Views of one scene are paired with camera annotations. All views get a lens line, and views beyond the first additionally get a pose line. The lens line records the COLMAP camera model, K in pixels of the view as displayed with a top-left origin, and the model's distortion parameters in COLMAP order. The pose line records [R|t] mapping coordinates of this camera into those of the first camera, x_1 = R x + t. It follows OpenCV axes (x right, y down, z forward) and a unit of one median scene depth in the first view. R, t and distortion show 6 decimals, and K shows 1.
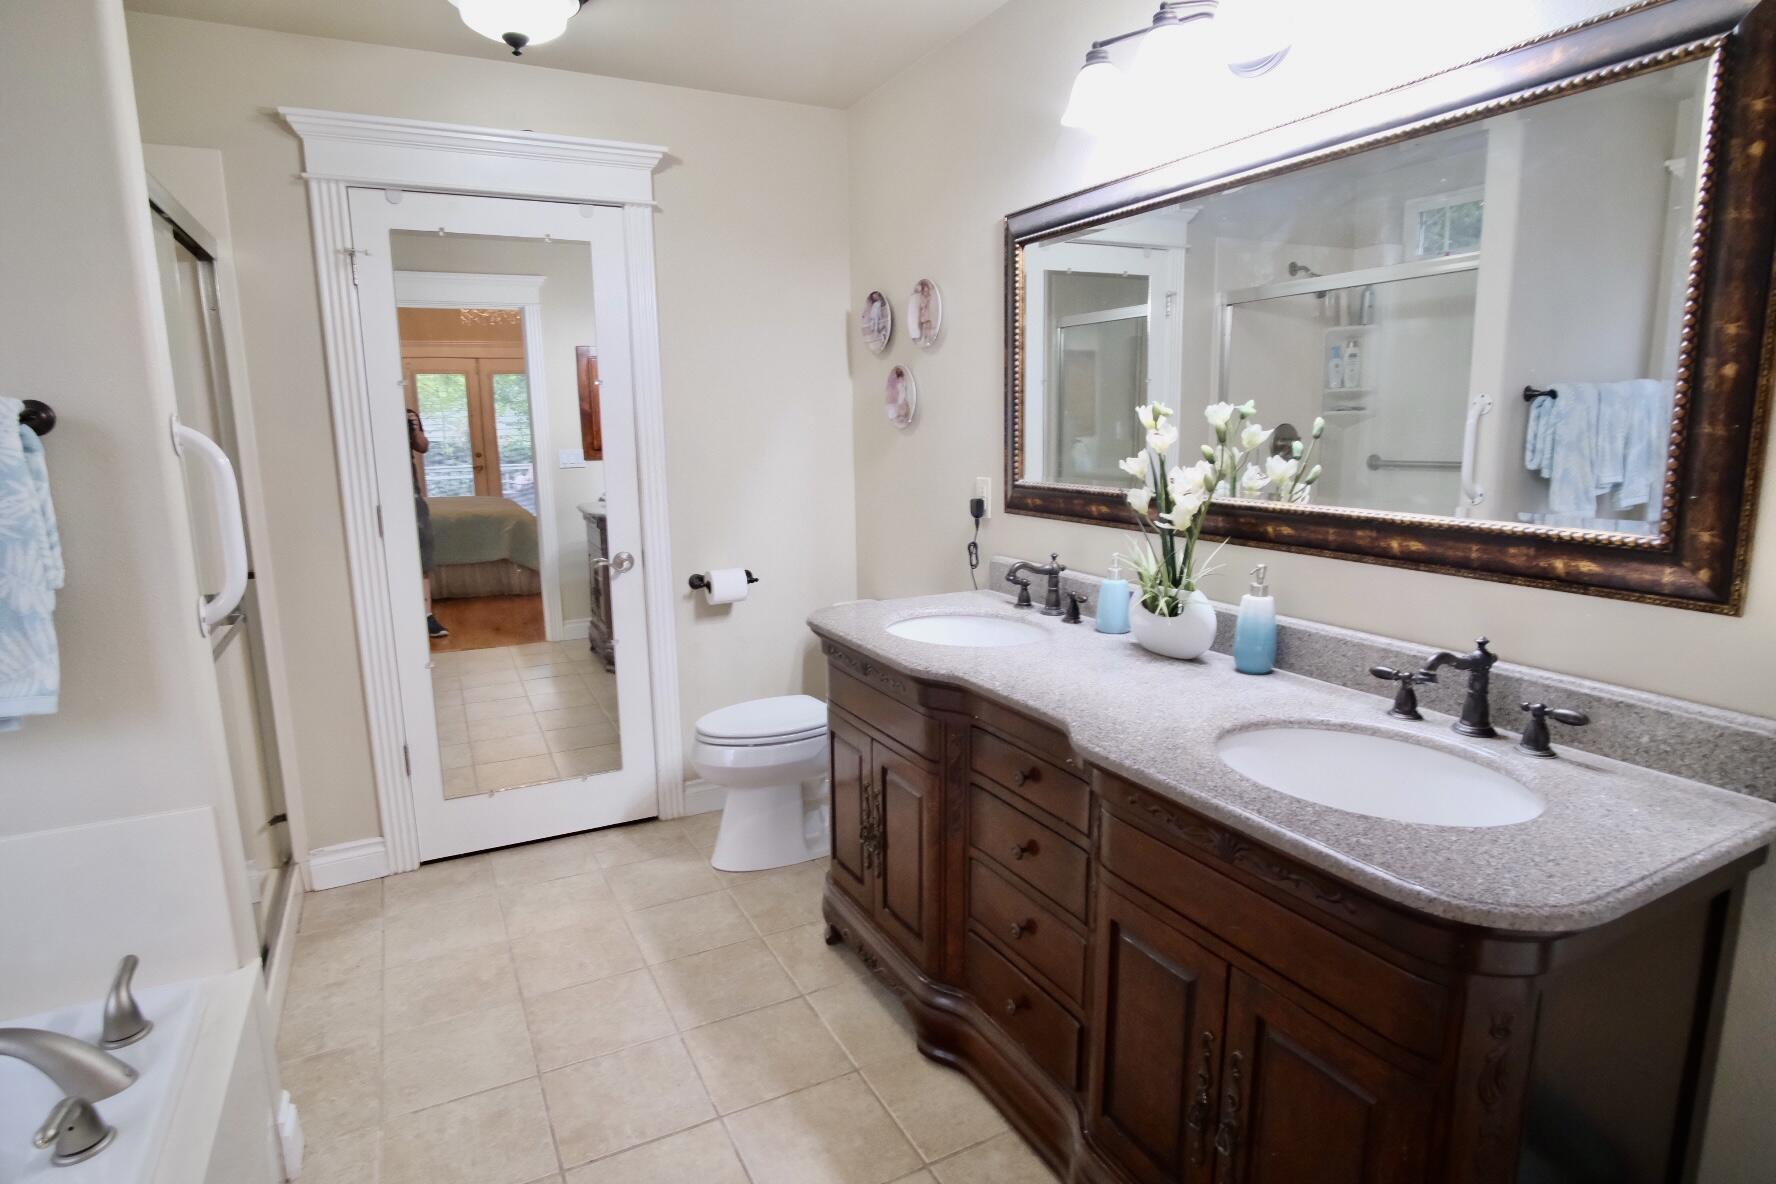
lens RADIAL K [[952.0, 0, 894.6], [0, 952.0, 590.2], [0, 0, 1]] dist [-0.021807, 0.001975]
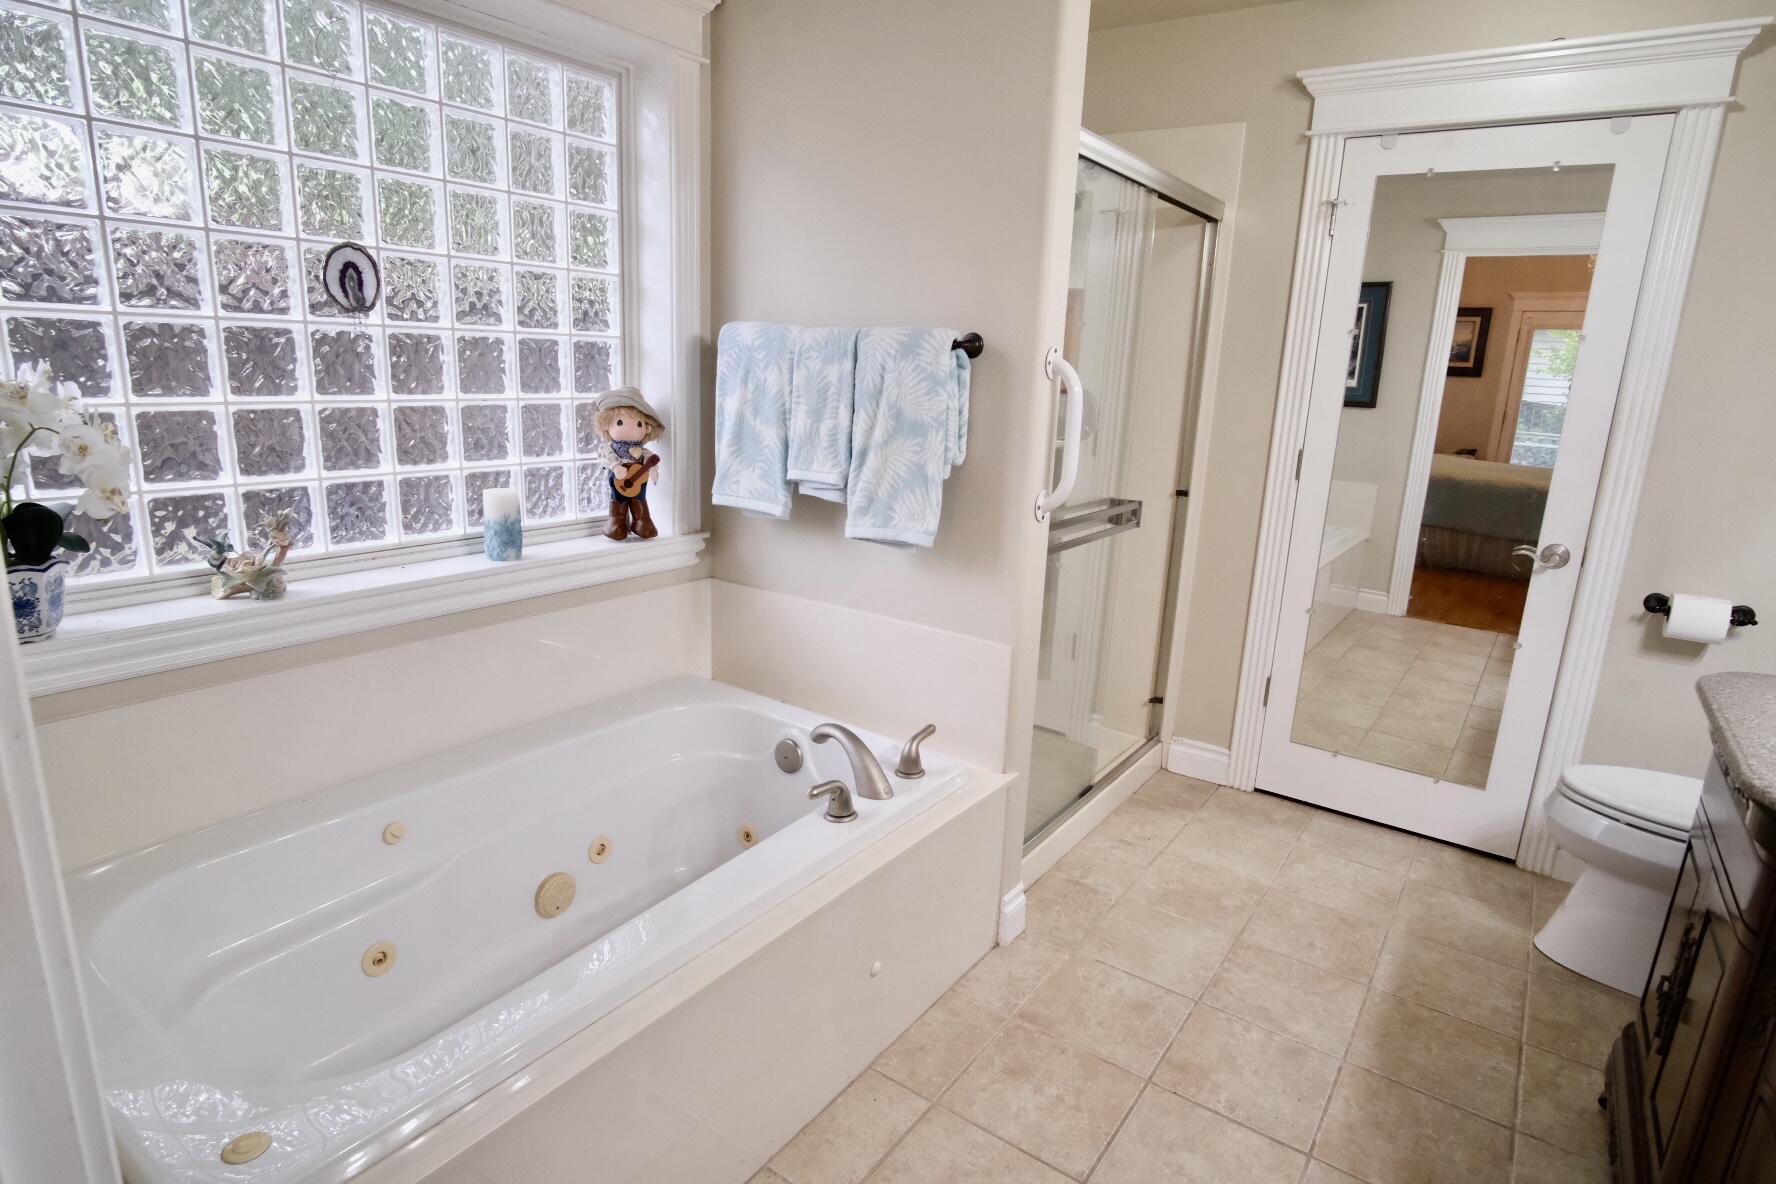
lens RADIAL K [[952.0, 0, 894.6], [0, 952.0, 590.2], [0, 0, 1]] dist [-0.021807, 0.001975]
pose [[0.458127, 0.244597, -0.854571, 0.179656], [-0.207622, 0.964247, 0.164685, -0.018543], [0.864299, 0.101981, 0.492532, 0.108854]]
